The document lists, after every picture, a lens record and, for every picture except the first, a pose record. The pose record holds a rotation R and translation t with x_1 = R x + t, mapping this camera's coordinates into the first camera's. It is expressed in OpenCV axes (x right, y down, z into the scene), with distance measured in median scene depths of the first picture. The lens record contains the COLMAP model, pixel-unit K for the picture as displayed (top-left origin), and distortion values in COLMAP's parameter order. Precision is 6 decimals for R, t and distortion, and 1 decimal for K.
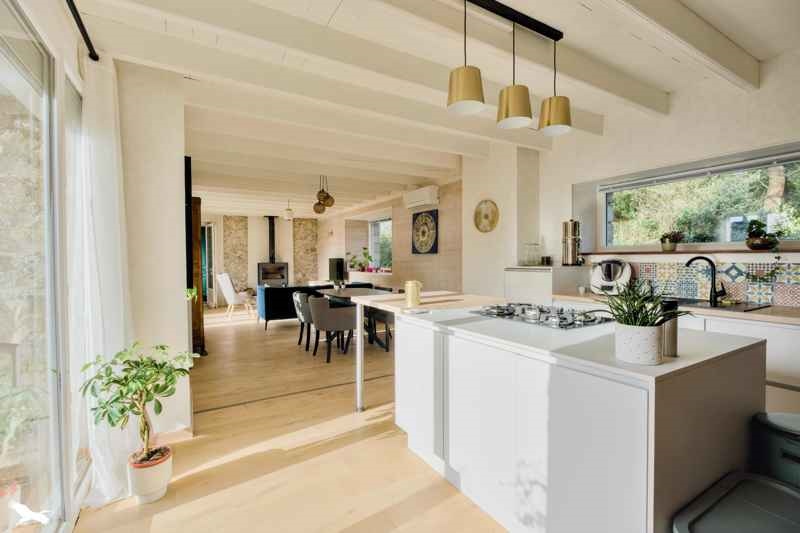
lens RADIAL K [[363.6, 0, 398.9], [0, 363.6, 264.0], [0, 0, 1]] dist [0.002212, 0.000106]
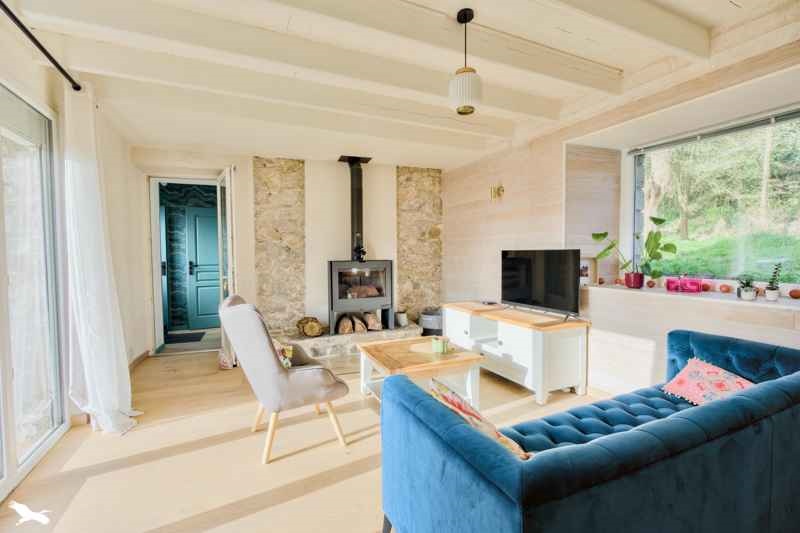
lens RADIAL K [[363.6, 0, 401.5], [0, 363.6, 266.6], [0, 0, 1]] dist [0.002212, 0.000106]
pose [[0.993058, 0.004685, -0.117531, -0.241776], [-0.002352, 0.999798, 0.019978, -0.004922], [0.117600, -0.019563, 0.992868, 0.560181]]
